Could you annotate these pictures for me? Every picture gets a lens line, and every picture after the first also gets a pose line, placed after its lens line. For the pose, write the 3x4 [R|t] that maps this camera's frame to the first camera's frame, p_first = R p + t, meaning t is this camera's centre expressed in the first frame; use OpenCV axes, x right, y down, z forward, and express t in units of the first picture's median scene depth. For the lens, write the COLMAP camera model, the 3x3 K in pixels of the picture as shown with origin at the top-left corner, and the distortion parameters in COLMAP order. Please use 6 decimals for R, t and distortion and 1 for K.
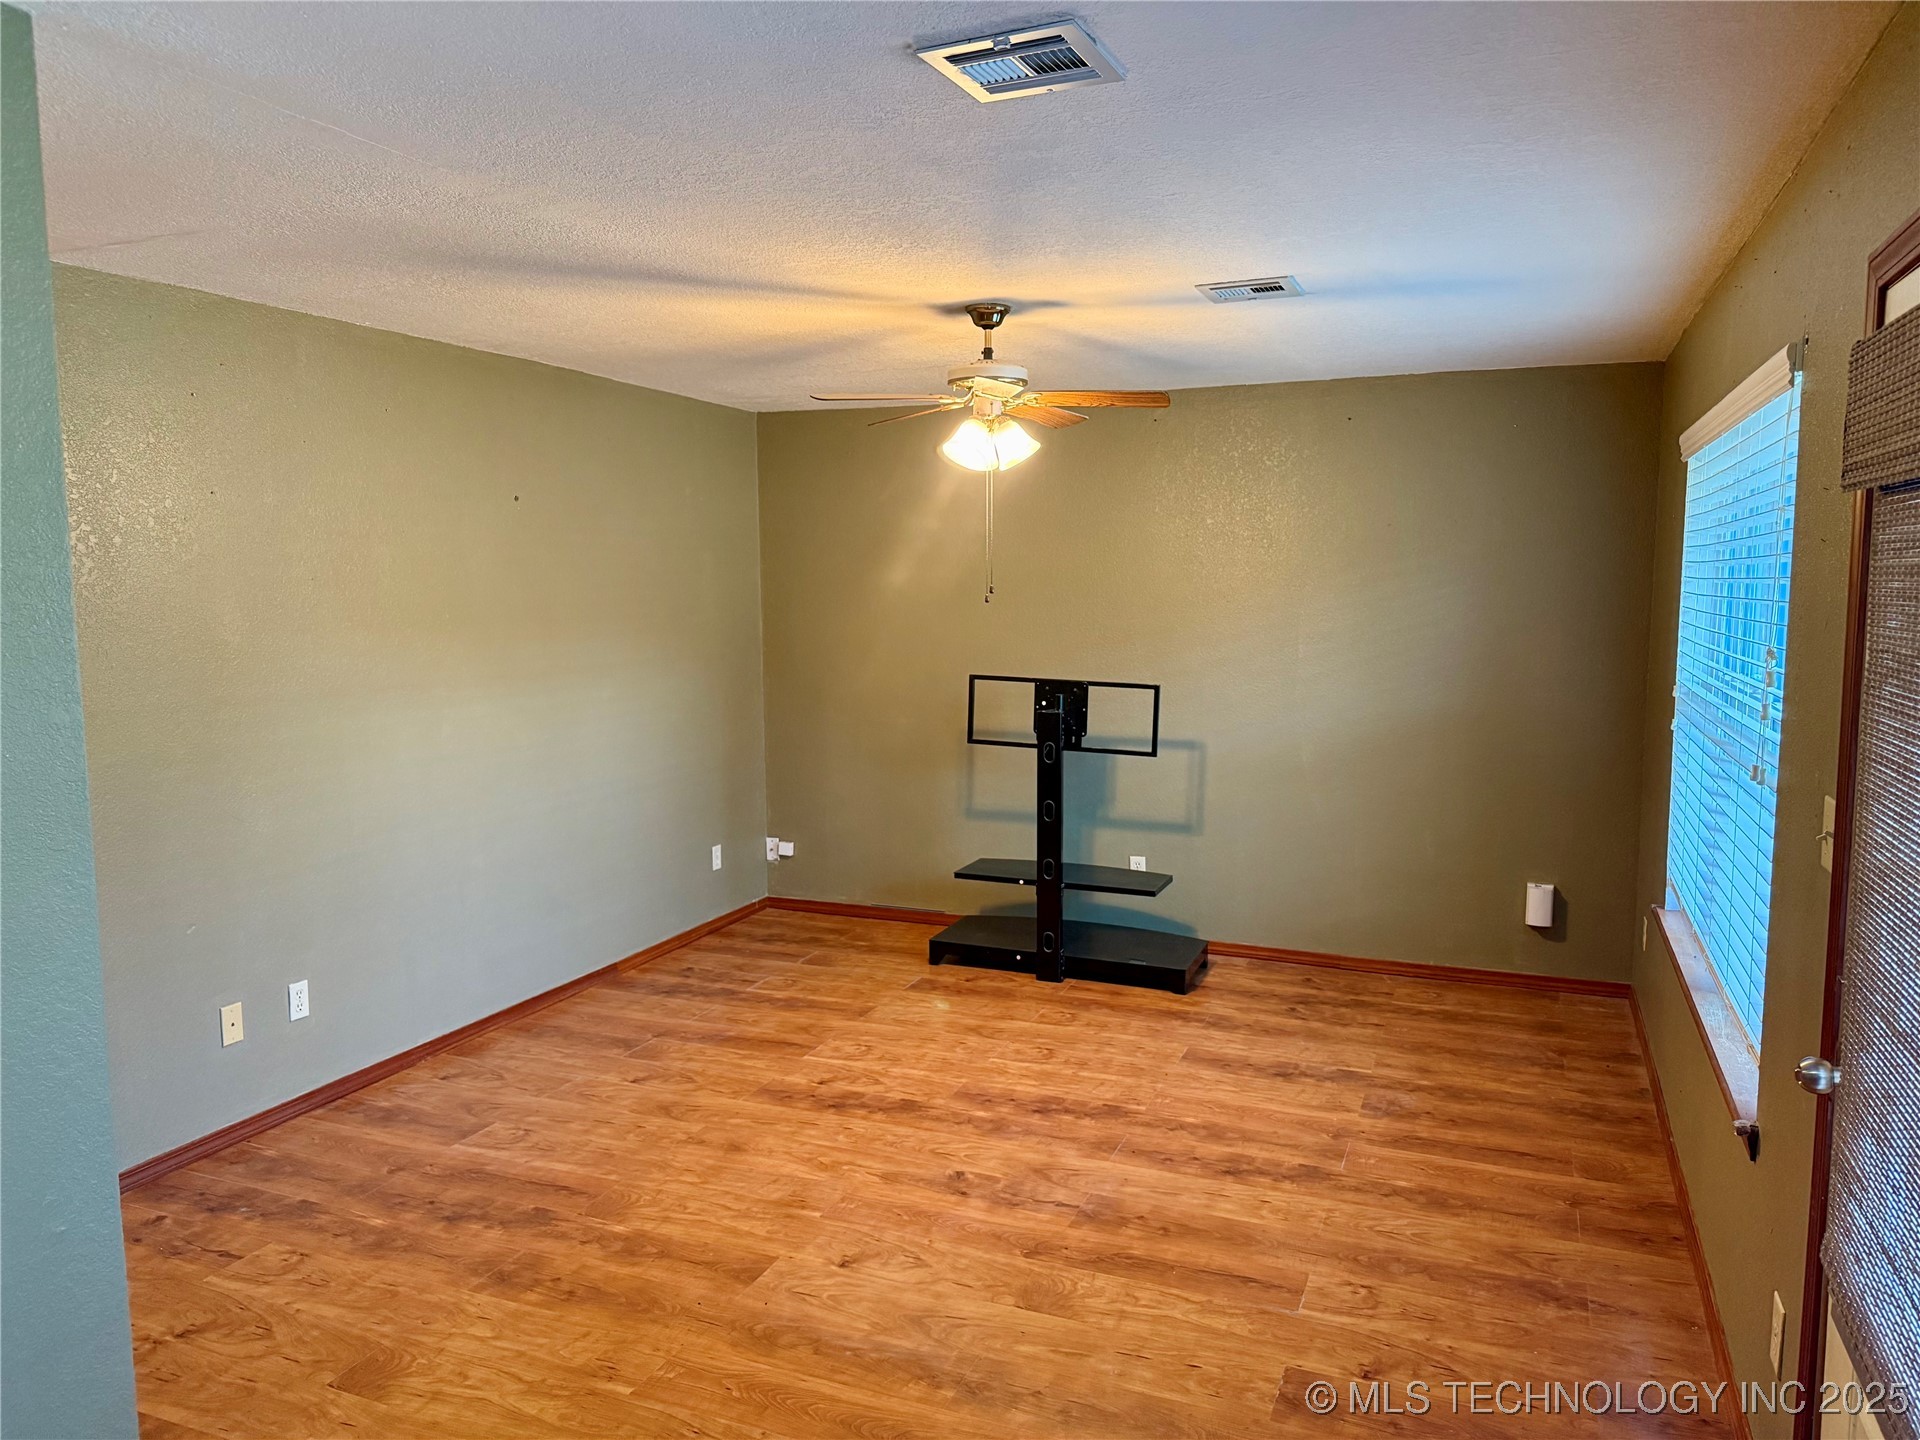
lens RADIAL K [[1348.1, 0, 968.8], [0, 1348.1, 702.2], [0, 0, 1]] dist [0.019504, -0.025421]
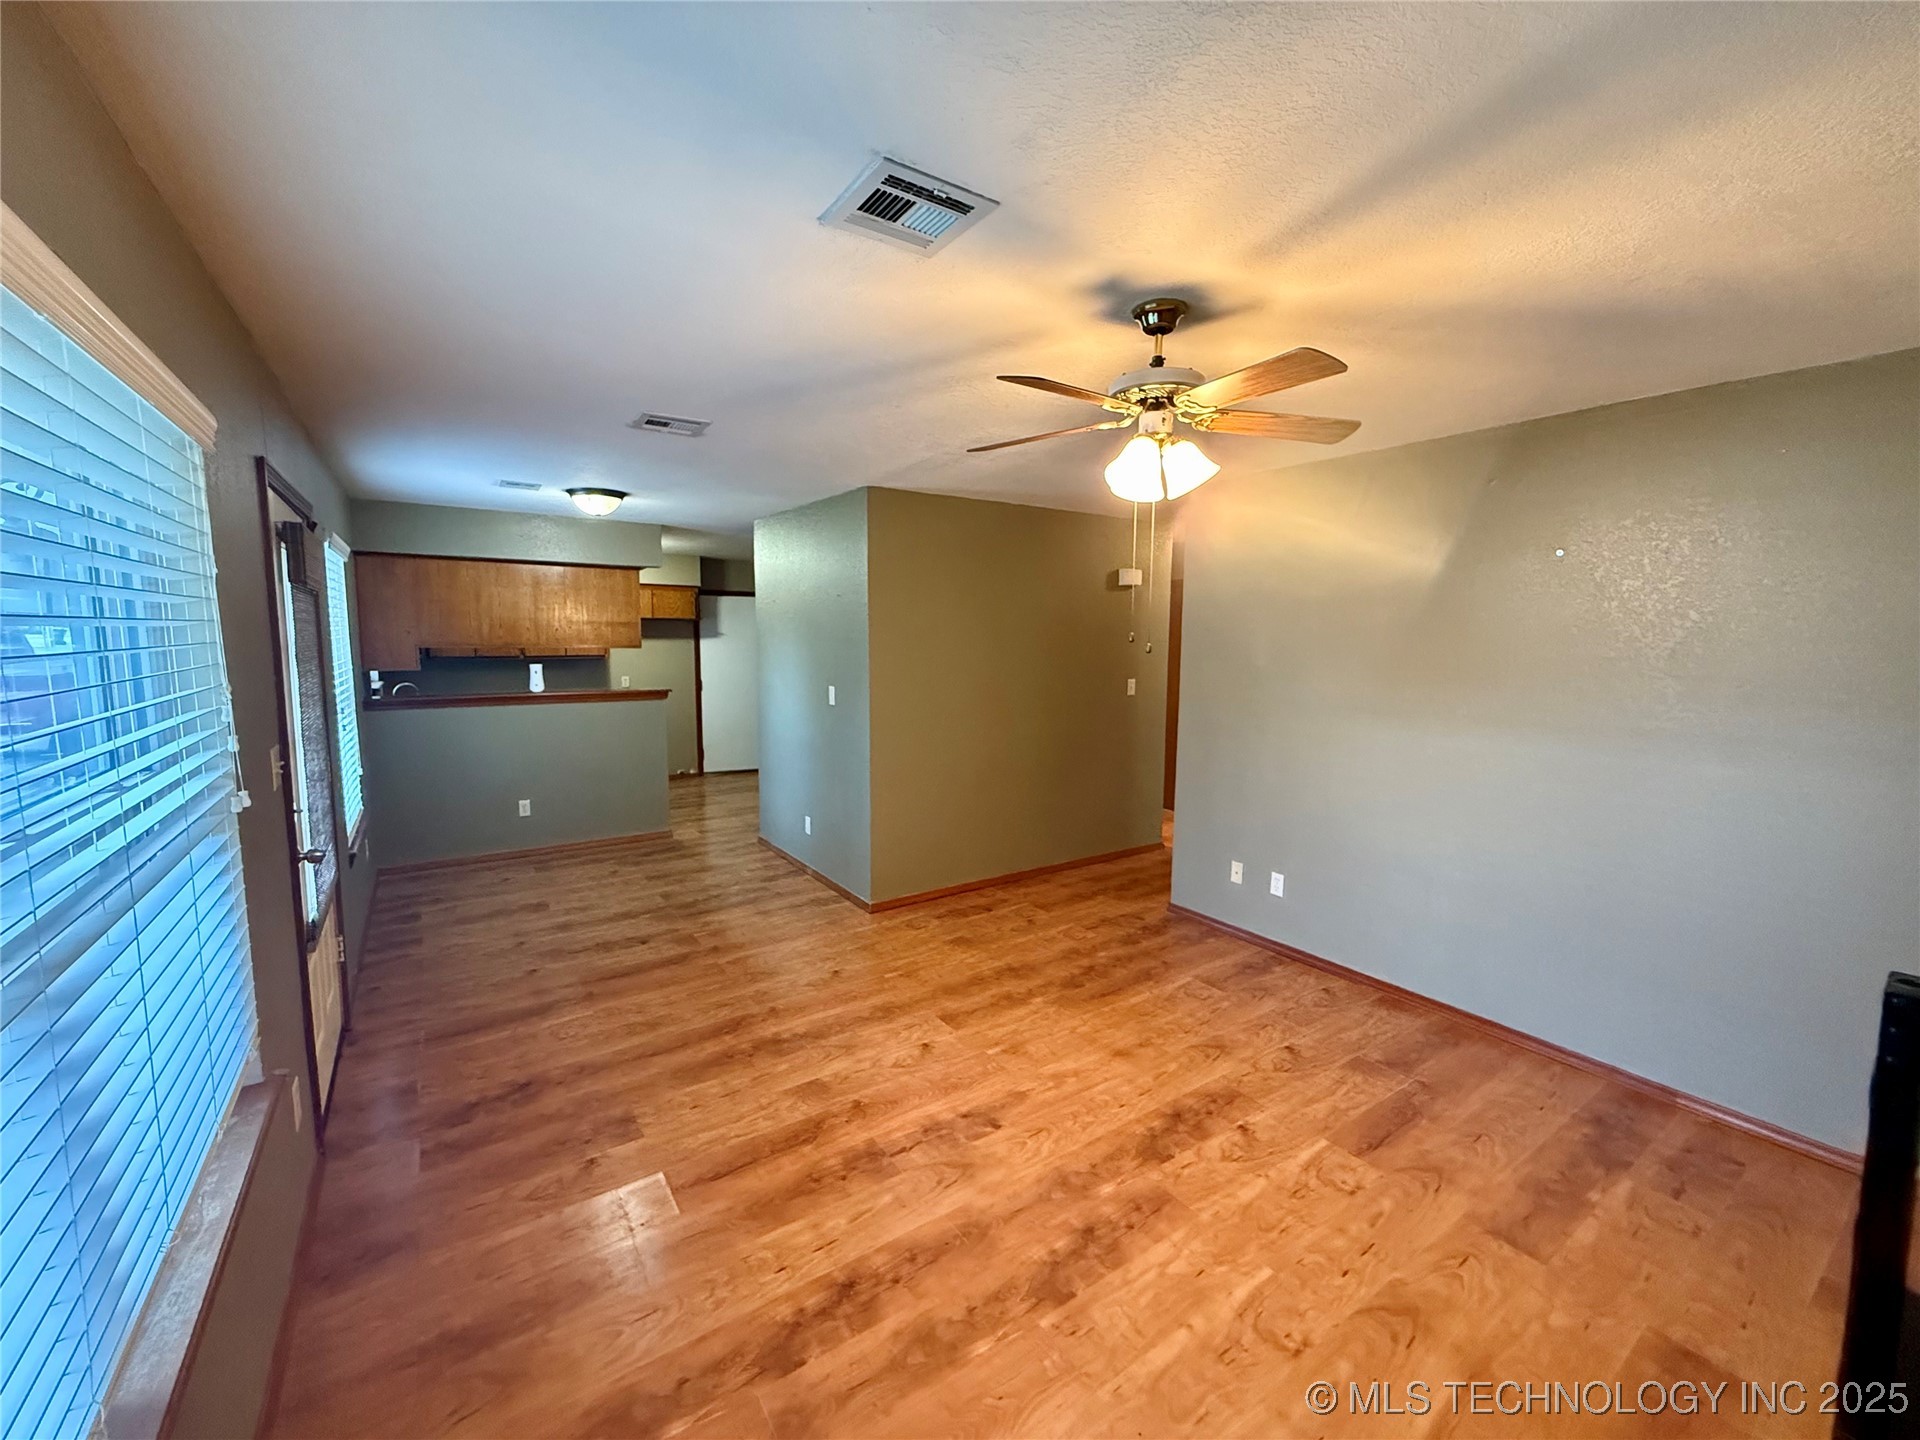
lens RADIAL K [[767.7, 0, 961.4], [0, 767.7, 728.7], [0, 0, 1]] dist [0.003679, 0.000312]
pose [[-0.549893, 0.107279, -0.828317, 0.527770], [-0.079529, 0.980486, 0.179784, -0.117965], [0.831440, 0.164737, -0.530631, 1.246438]]
